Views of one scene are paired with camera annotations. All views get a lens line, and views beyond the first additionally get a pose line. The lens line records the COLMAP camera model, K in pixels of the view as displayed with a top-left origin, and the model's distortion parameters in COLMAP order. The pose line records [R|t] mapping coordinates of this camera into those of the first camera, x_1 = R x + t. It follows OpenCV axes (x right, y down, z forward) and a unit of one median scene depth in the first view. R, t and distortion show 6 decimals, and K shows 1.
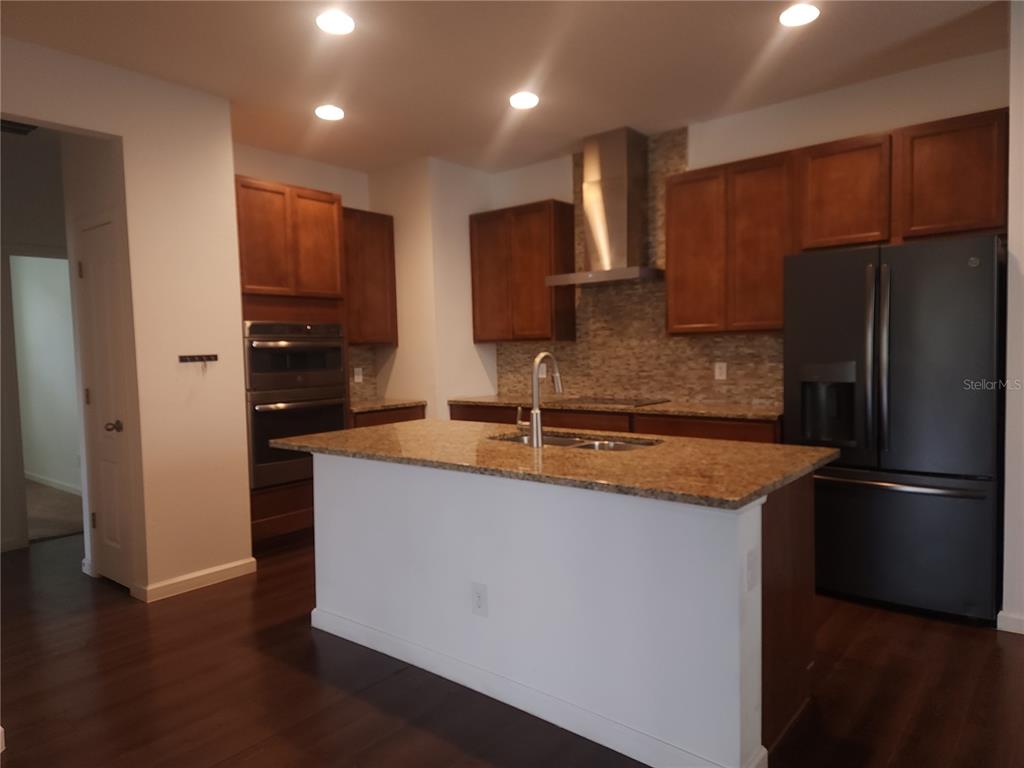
lens RADIAL K [[682.6, 0, 507.0], [0, 682.6, 380.1], [0, 0, 1]] dist [0.075233, -0.059358]
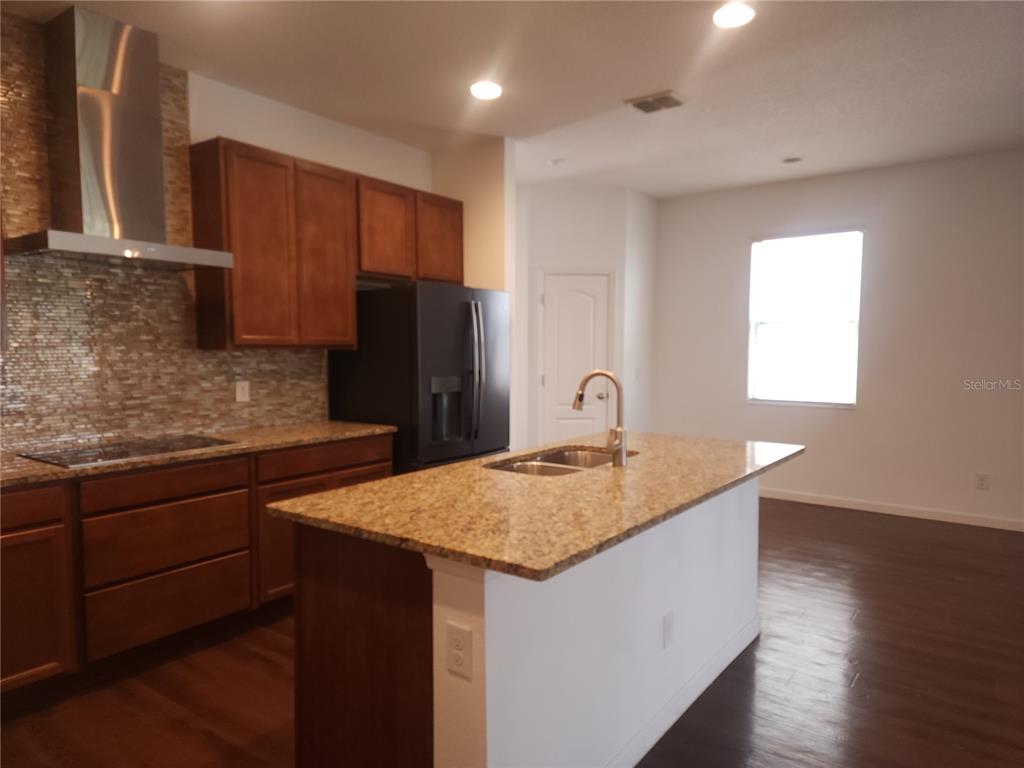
lens RADIAL K [[682.6, 0, 515.2], [0, 682.6, 390.6], [0, 0, 1]] dist [0.075233, -0.059358]
pose [[-0.071943, -0.041971, 0.996525, -0.556414], [0.048712, 0.997774, 0.045540, -0.036445], [-0.996219, 0.051819, -0.069739, 0.732389]]
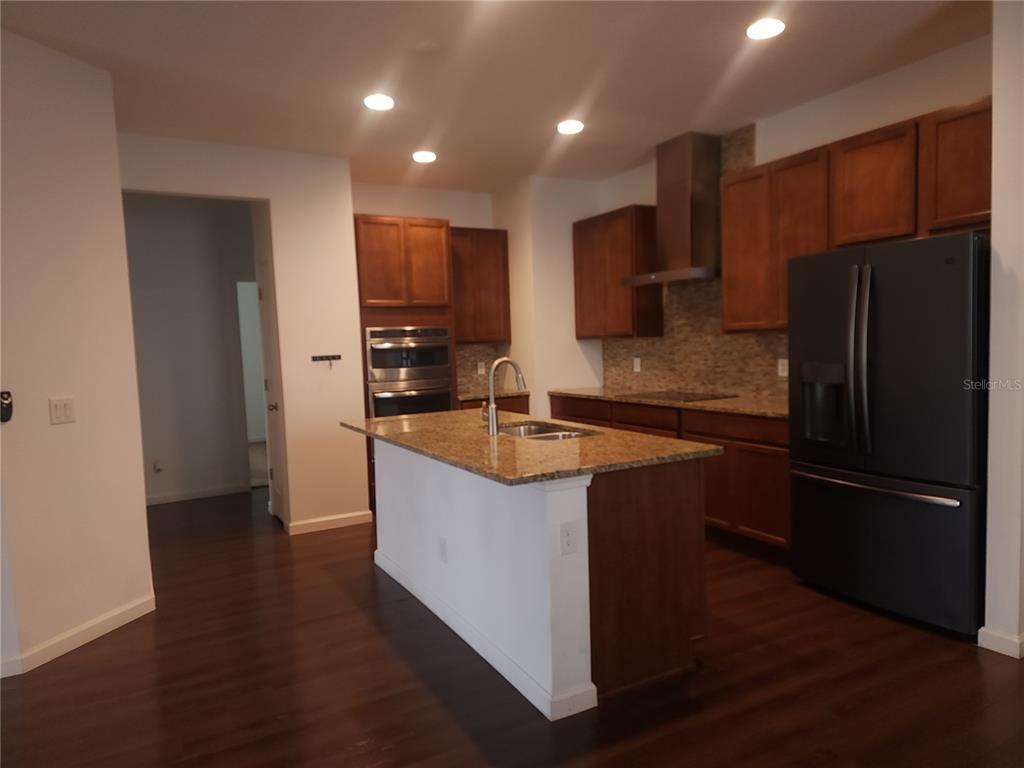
lens RADIAL K [[682.6, 0, 494.7], [0, 682.6, 382.1], [0, 0, 1]] dist [0.075233, -0.059358]
pose [[0.923765, 0.012033, -0.382770, 0.310147], [-0.002184, 0.999656, 0.026154, -0.017572], [0.382953, -0.023324, 0.923473, -0.084382]]
